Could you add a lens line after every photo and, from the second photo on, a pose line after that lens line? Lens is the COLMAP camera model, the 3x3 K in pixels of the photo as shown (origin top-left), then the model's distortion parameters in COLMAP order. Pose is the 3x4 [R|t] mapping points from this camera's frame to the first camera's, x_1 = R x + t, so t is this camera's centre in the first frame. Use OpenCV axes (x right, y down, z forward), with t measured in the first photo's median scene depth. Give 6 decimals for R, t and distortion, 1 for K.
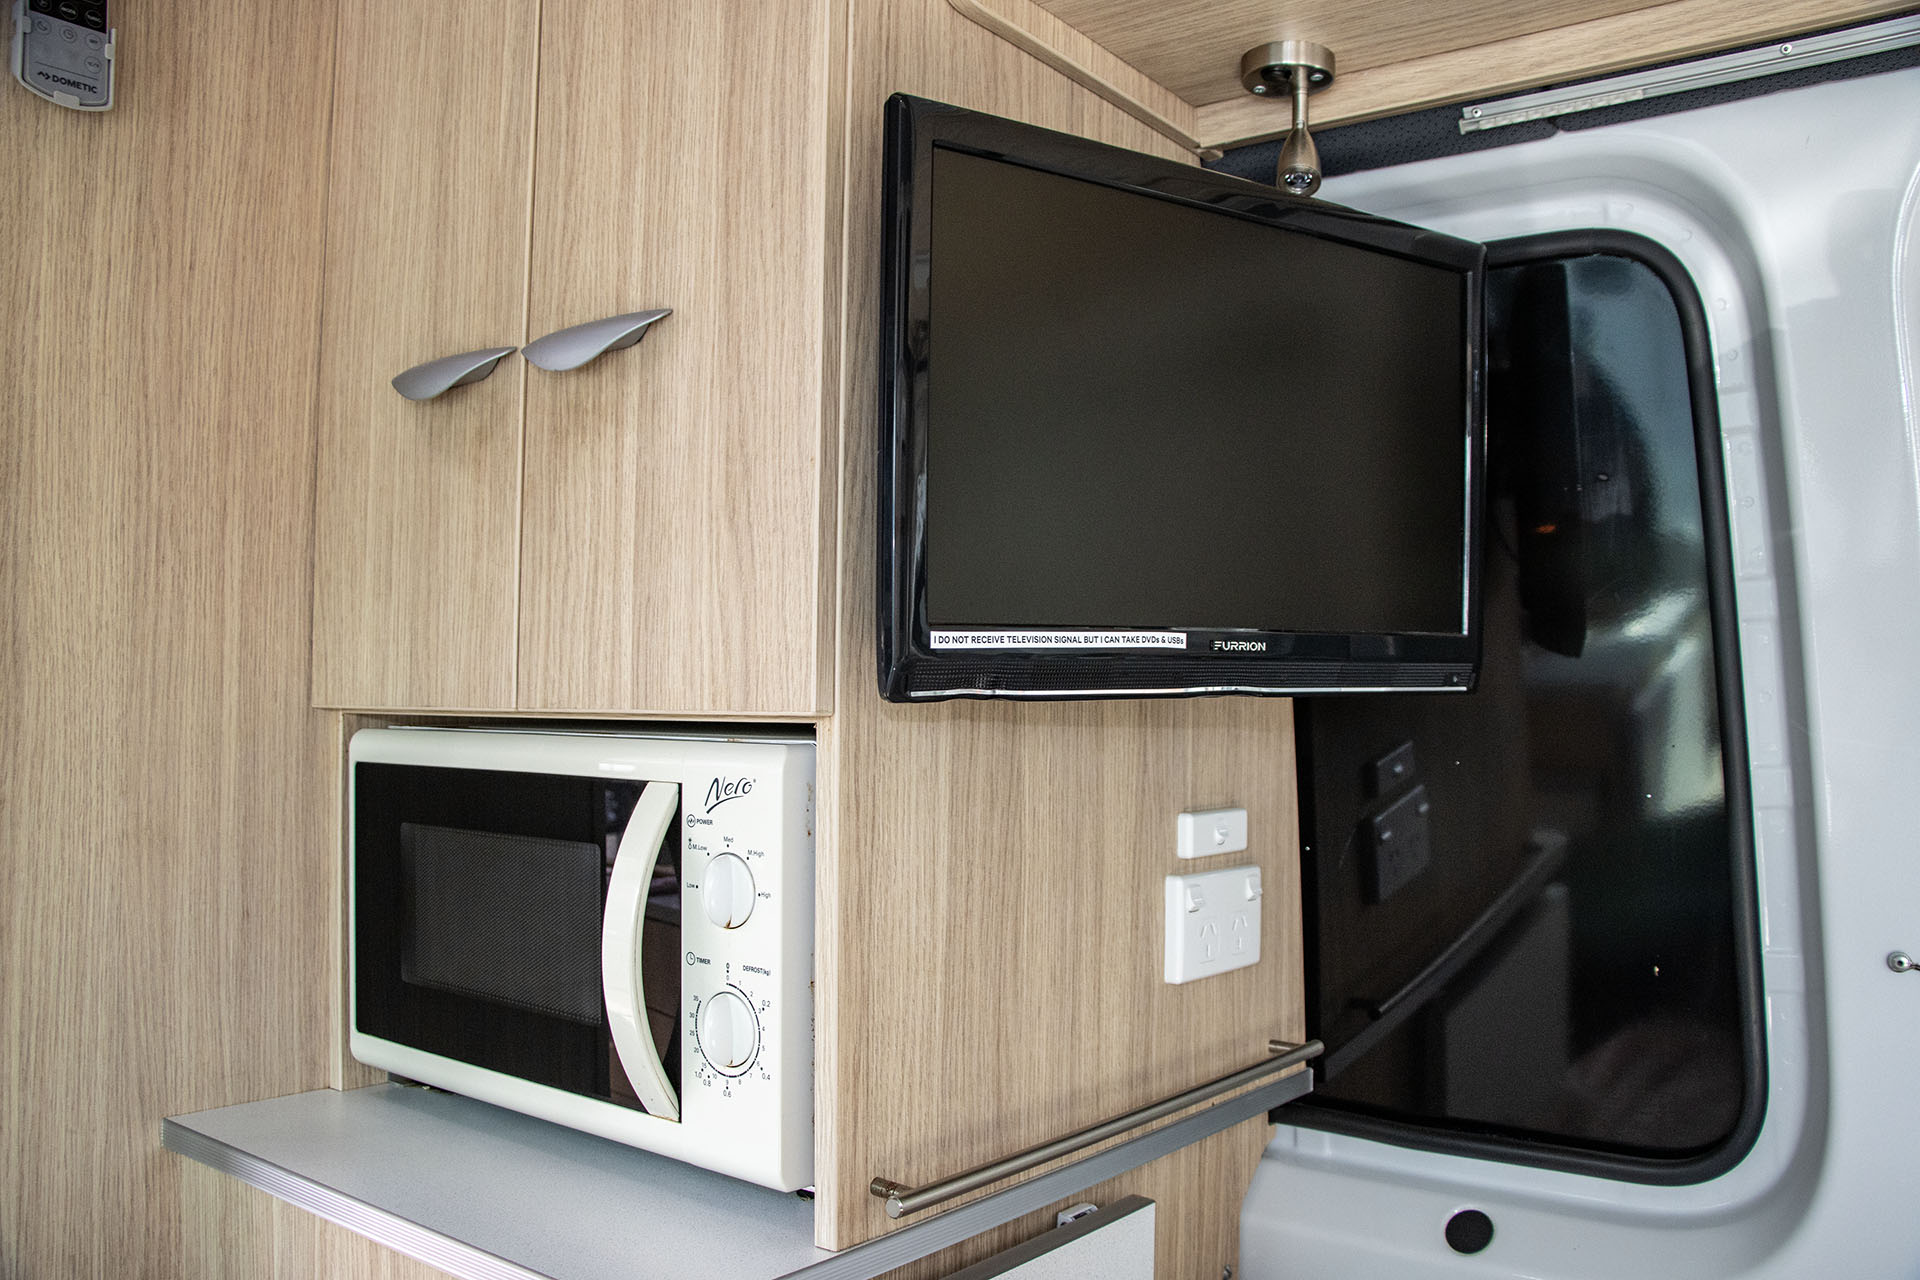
lens RADIAL K [[1629.3, 0, 960.0], [0, 1629.3, 640.0], [0, 0, 1]] dist [-0.170198, 0.138300]
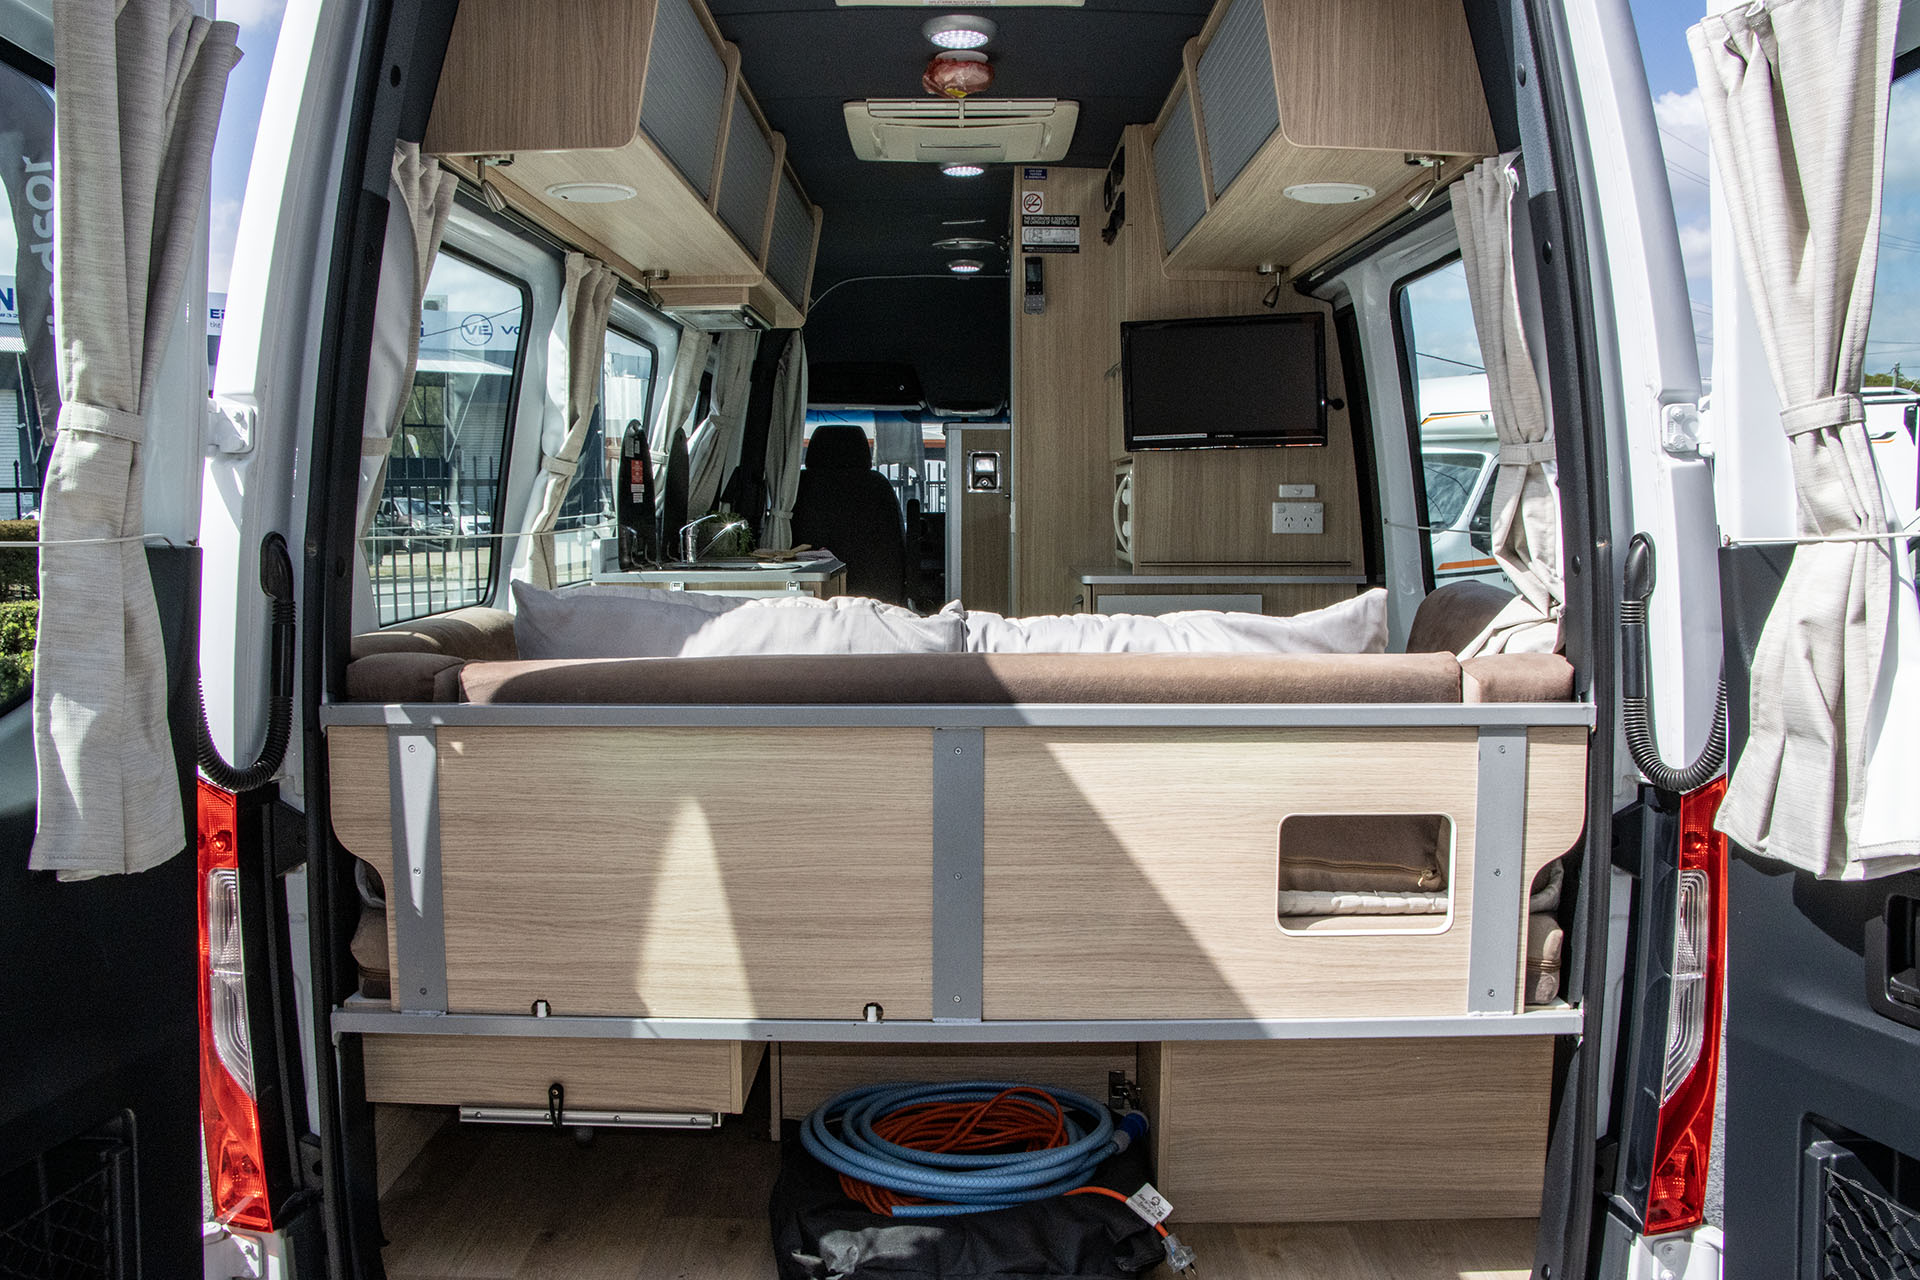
lens RADIAL K [[1629.3, 0, 960.0], [0, 1629.3, 640.0], [0, 0, 1]] dist [-0.170198, 0.138300]
pose [[0.608952, 0.056587, -0.791186, 2.513446], [0.042721, 0.993665, 0.103949, 0.051661], [0.792056, -0.097100, 0.602677, -1.672702]]
